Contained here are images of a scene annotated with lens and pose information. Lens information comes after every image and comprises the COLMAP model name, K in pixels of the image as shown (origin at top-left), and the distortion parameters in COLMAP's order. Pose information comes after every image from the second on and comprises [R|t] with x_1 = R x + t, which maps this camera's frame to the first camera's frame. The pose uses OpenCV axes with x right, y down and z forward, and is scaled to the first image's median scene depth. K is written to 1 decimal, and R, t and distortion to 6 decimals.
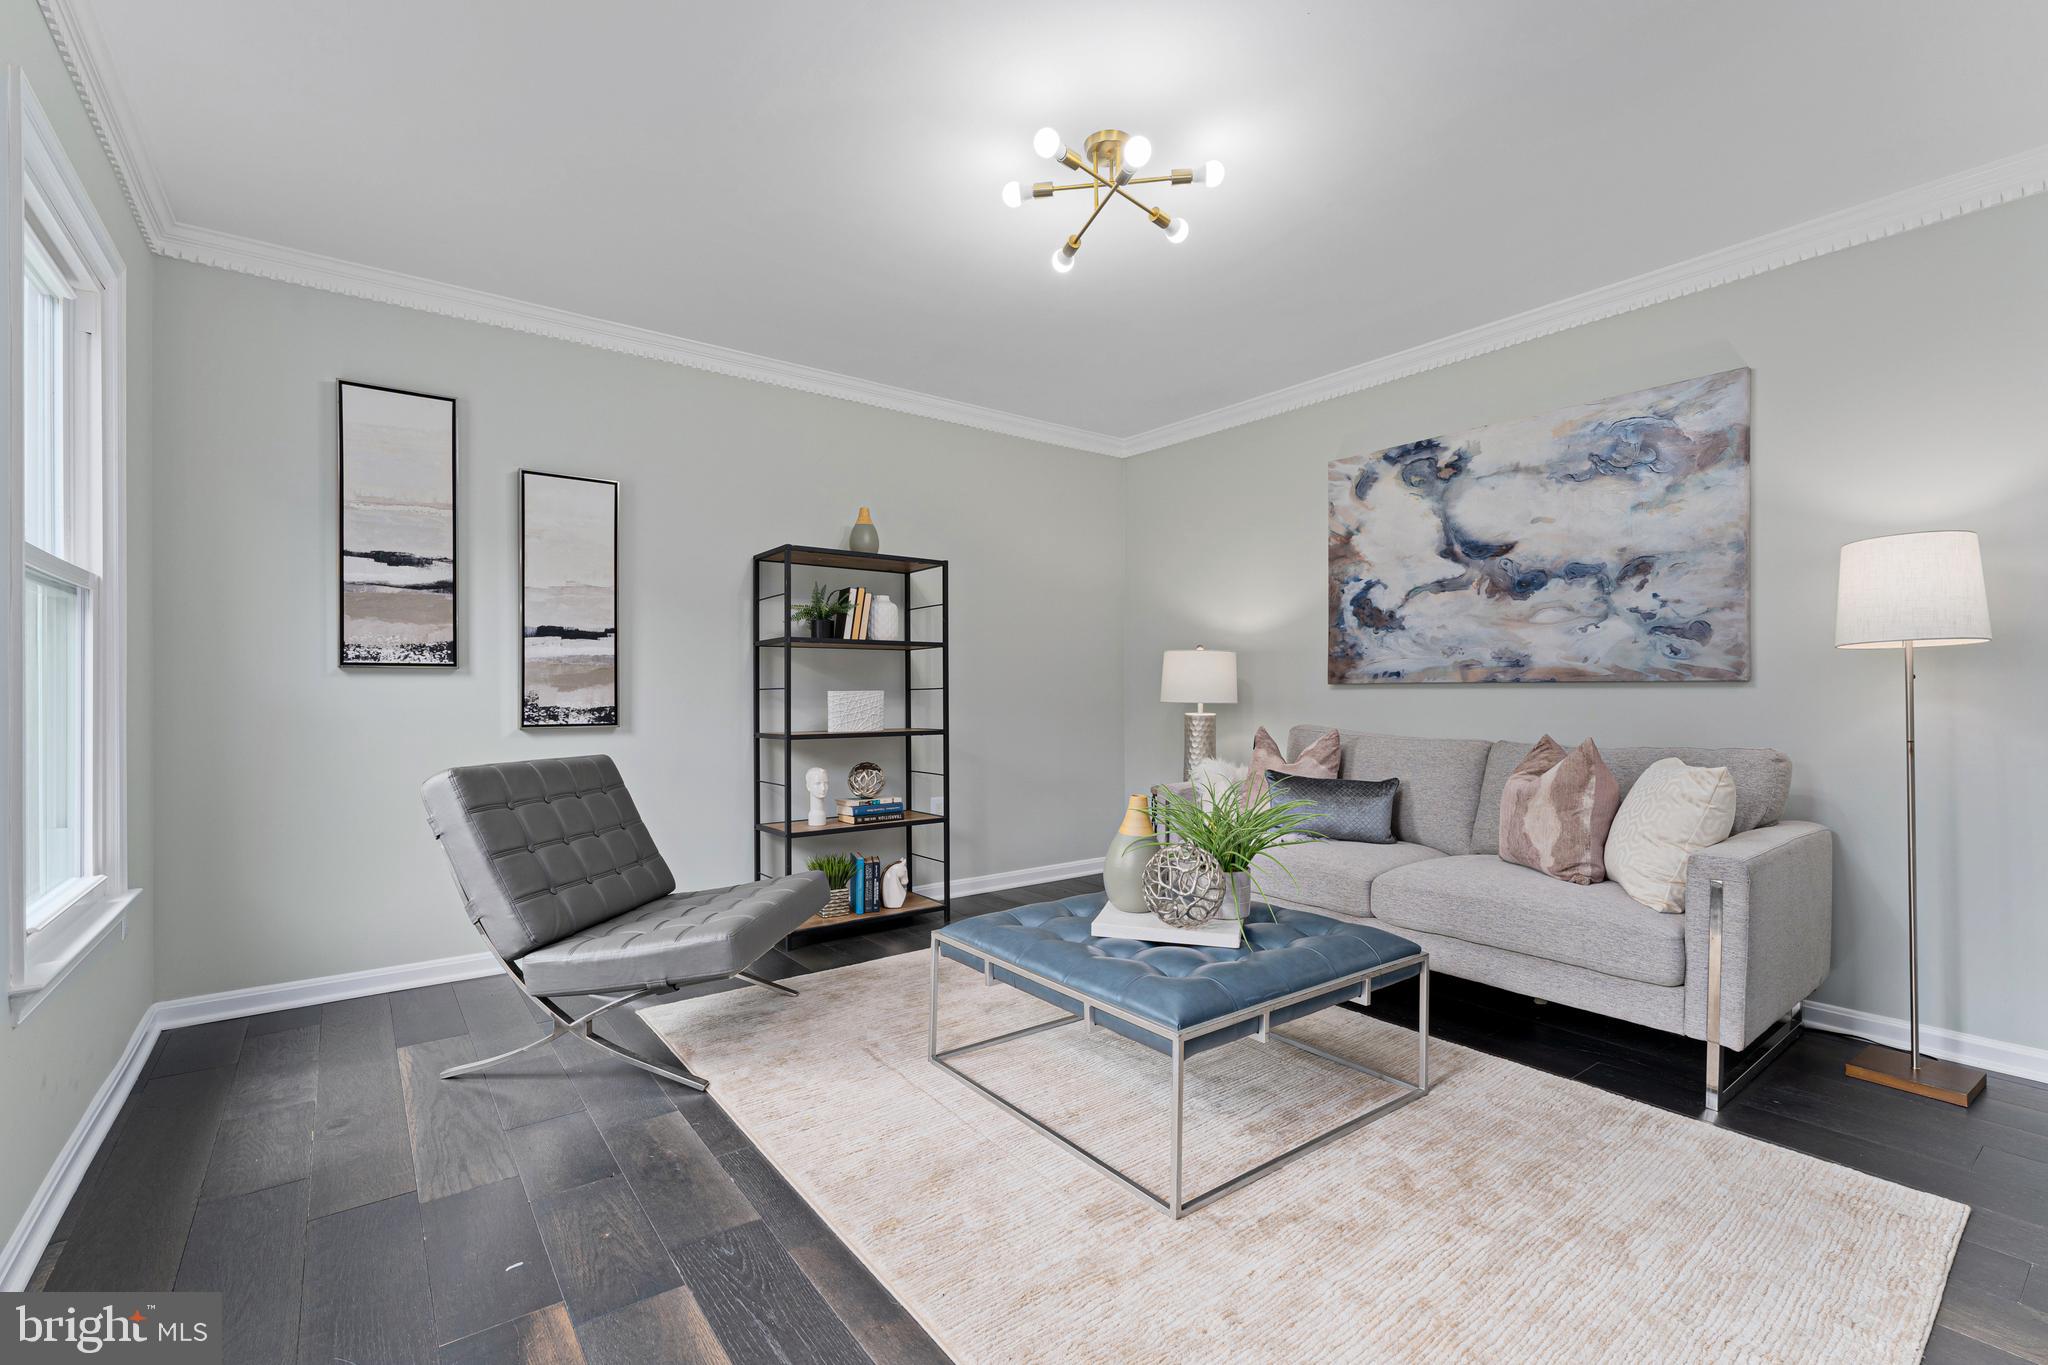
lens RADIAL K [[907.3, 0, 1005.4], [0, 907.3, 689.5], [0, 0, 1]] dist [-0.001118, -0.000258]
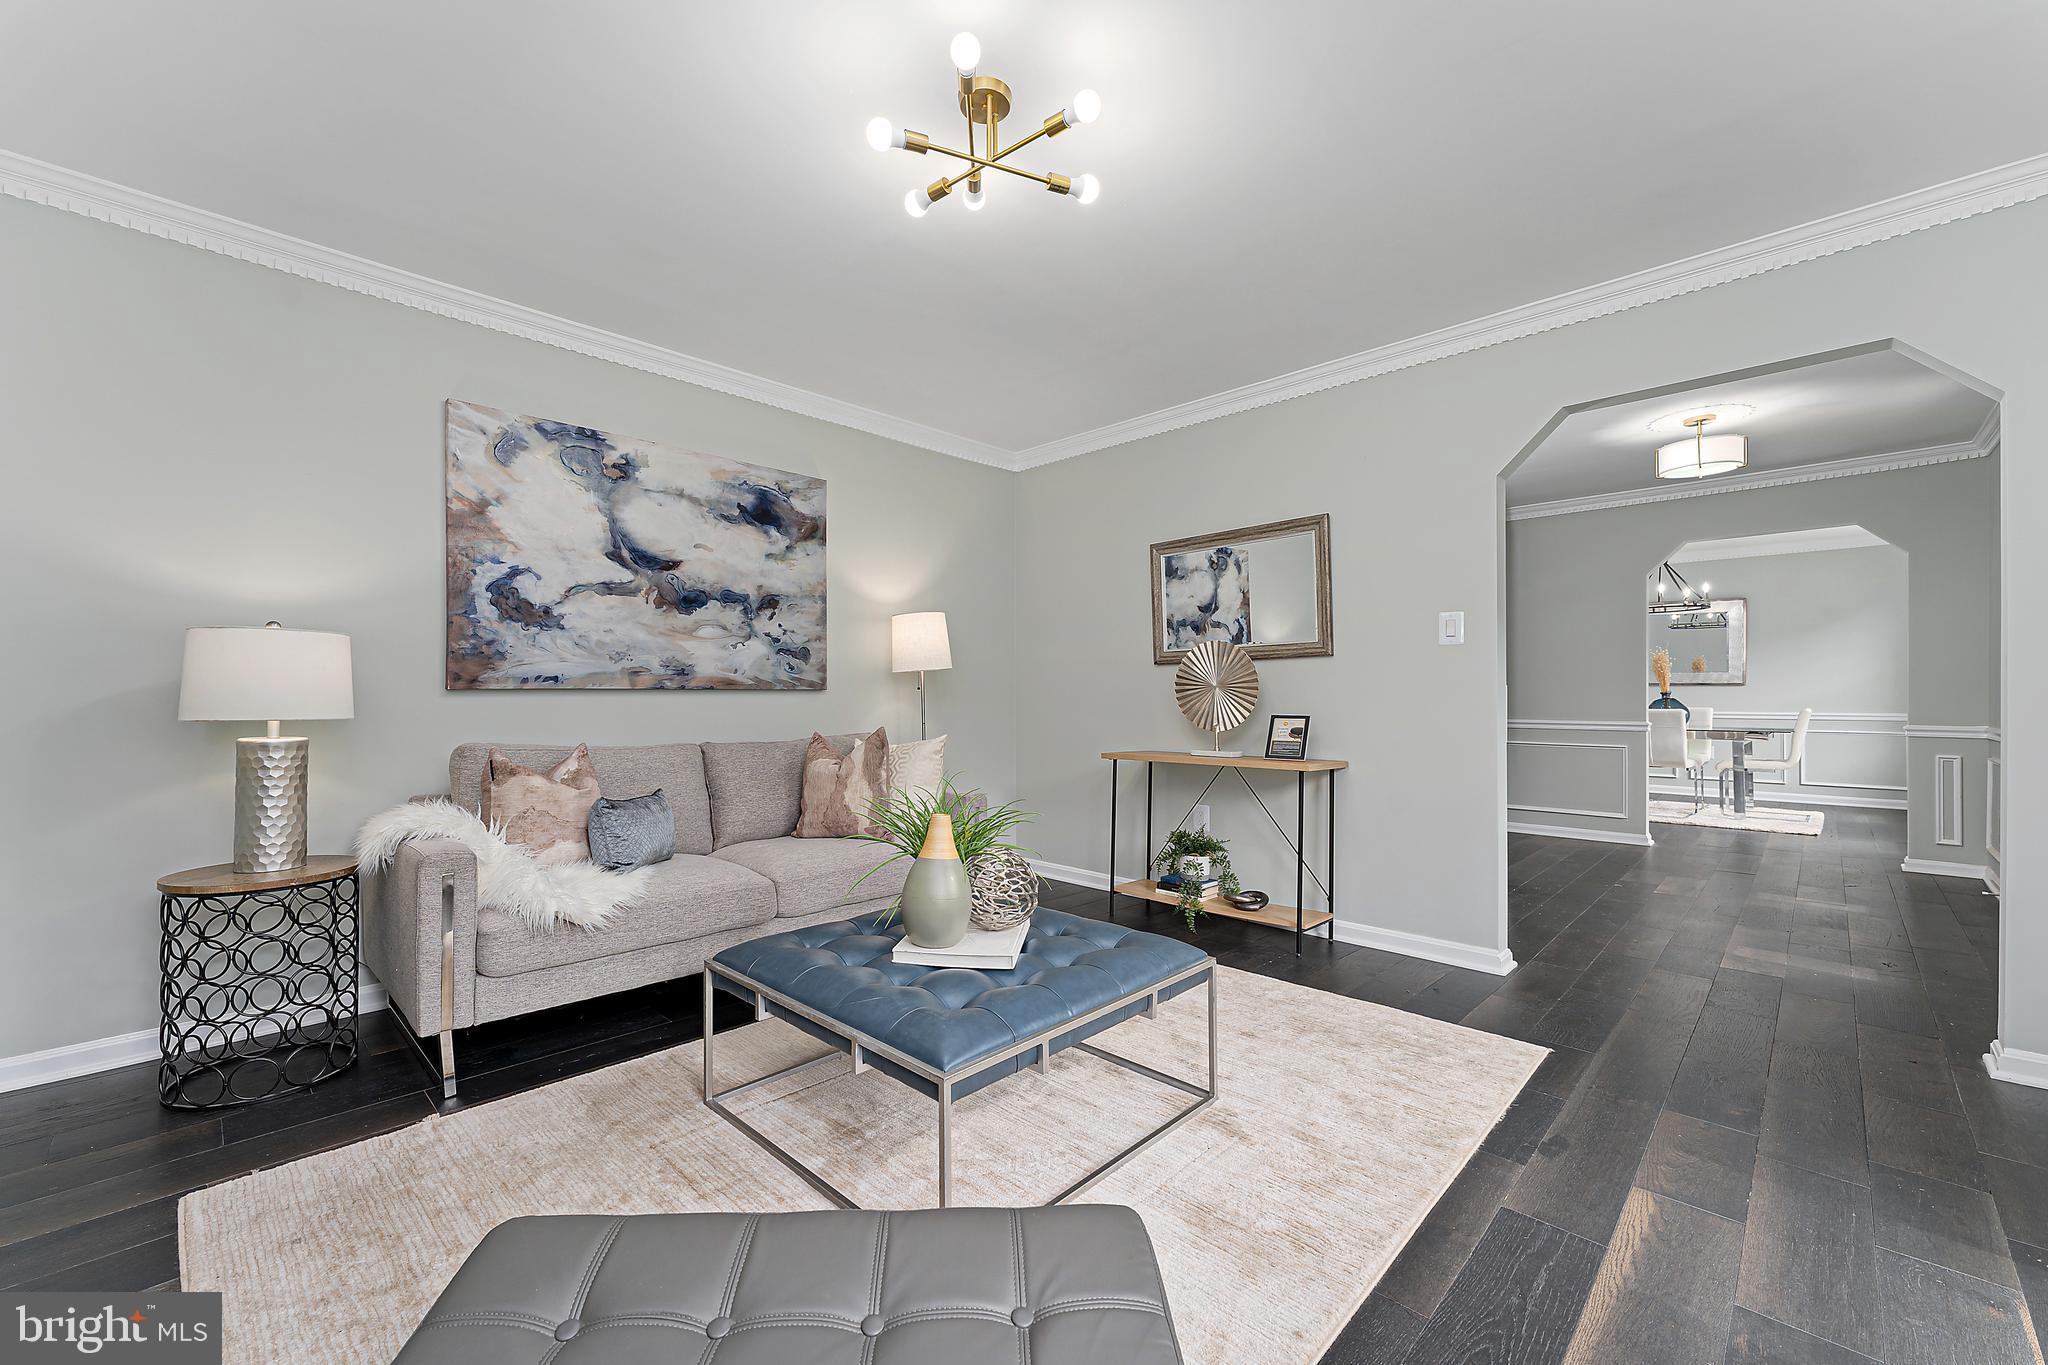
lens RADIAL K [[824.8, 0, 1019.7], [0, 824.8, 695.7], [0, 0, 1]] dist [0.002668, -0.000425]
pose [[-0.162750, -0.003816, 0.986660, -0.489029], [-0.000933, 0.999993, 0.003714, -0.004042], [-0.986667, -0.000316, -0.162752, 0.761830]]
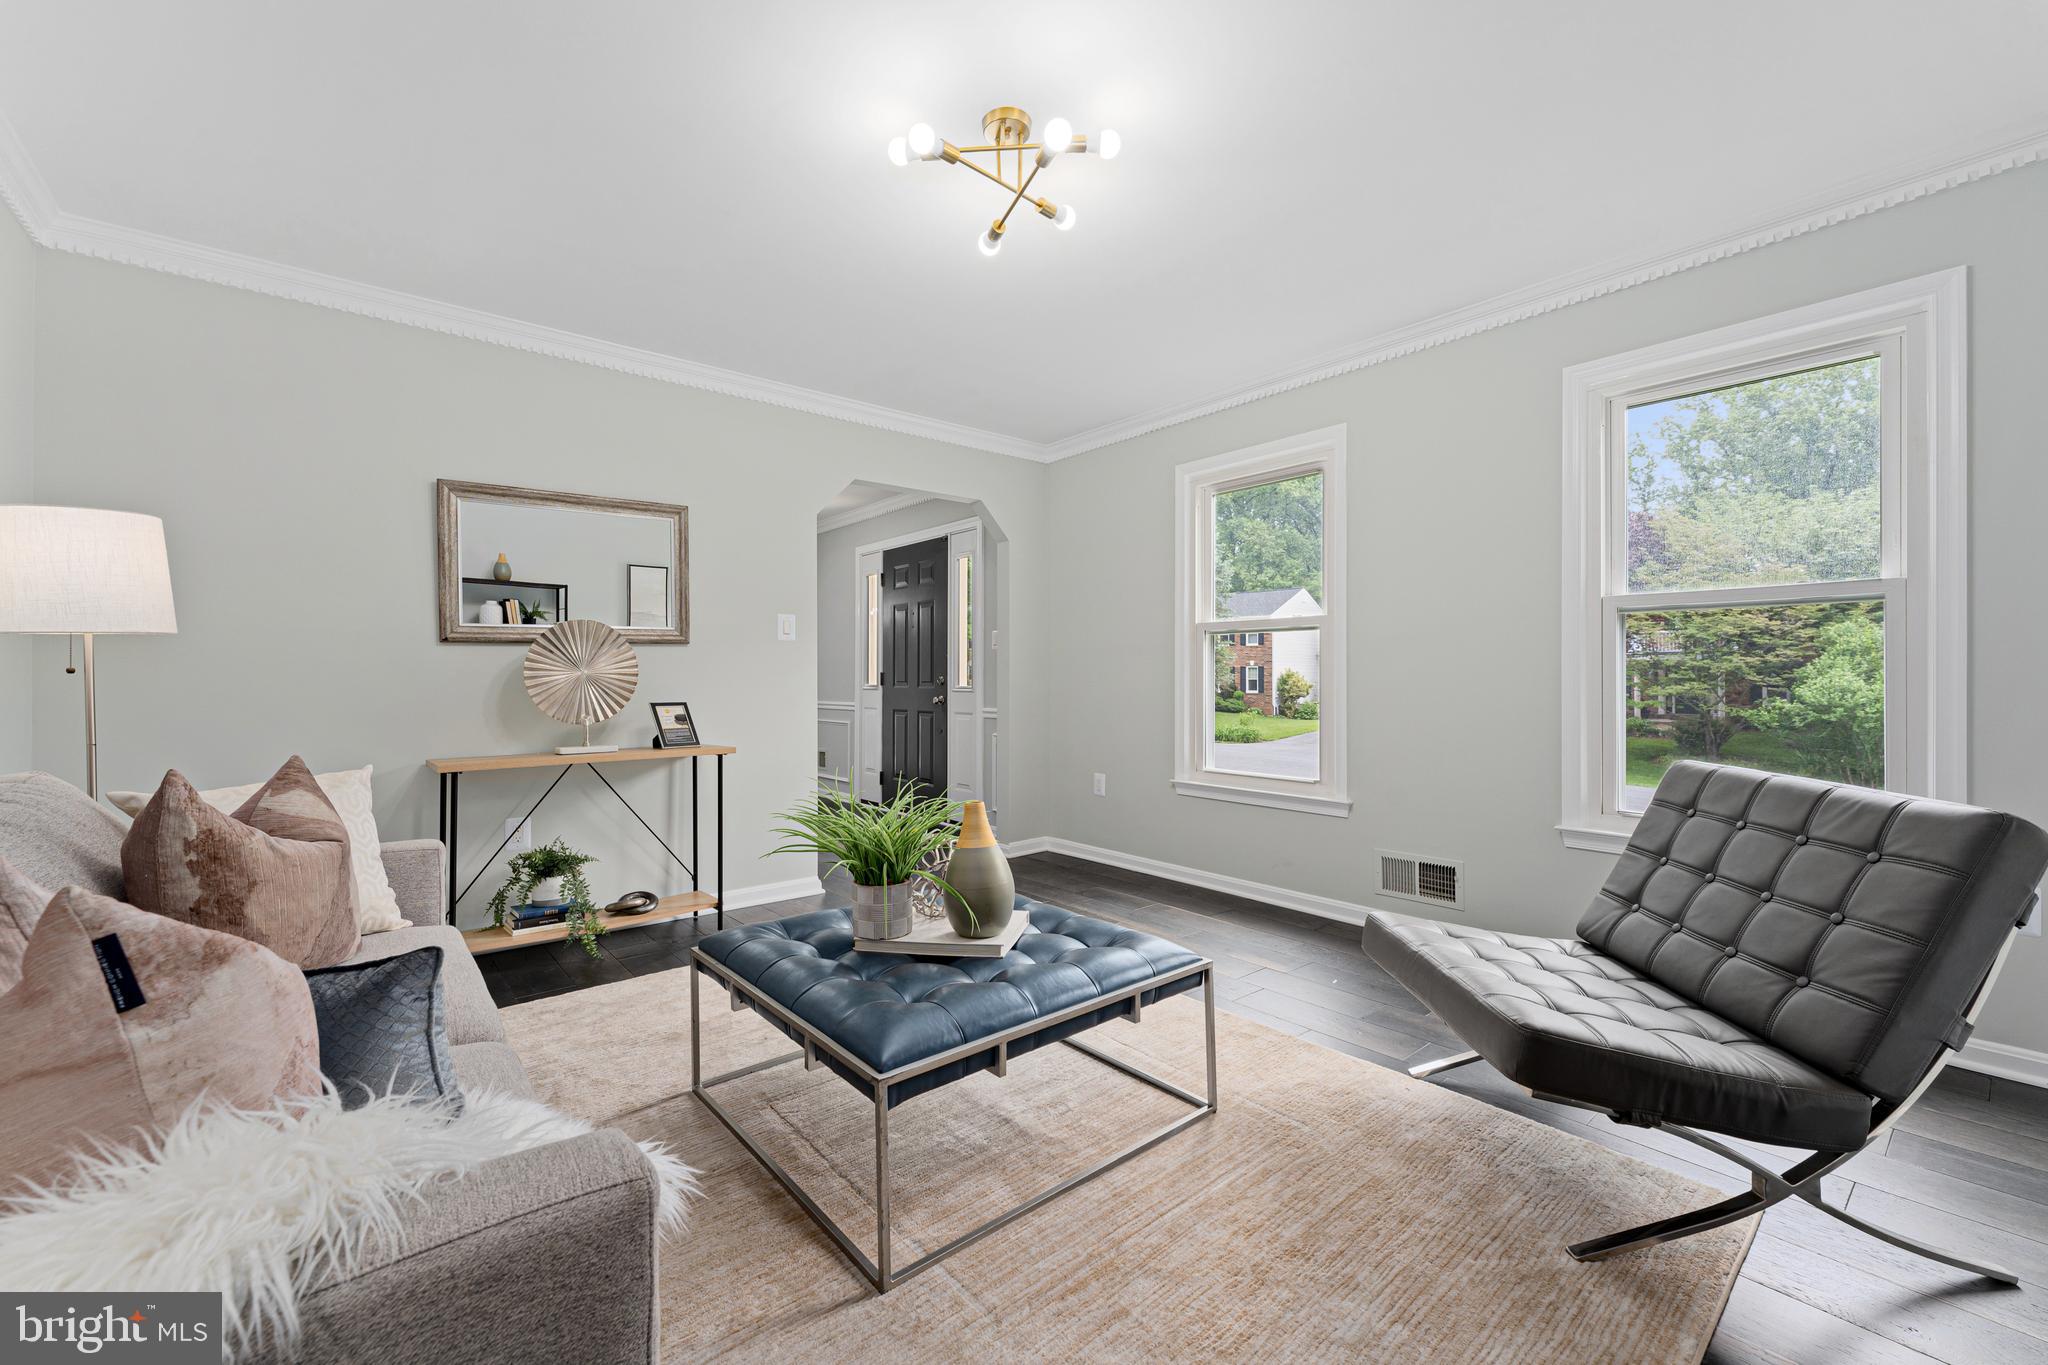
lens RADIAL K [[824.8, 0, 1029.1], [0, 824.8, 684.1], [0, 0, 1]] dist [0.002668, -0.000425]
pose [[-0.998613, 0.002527, -0.052589, 0.089477], [0.002629, 0.999995, -0.001873, 0.004205], [0.052584, -0.002009, -0.998614, 1.302717]]
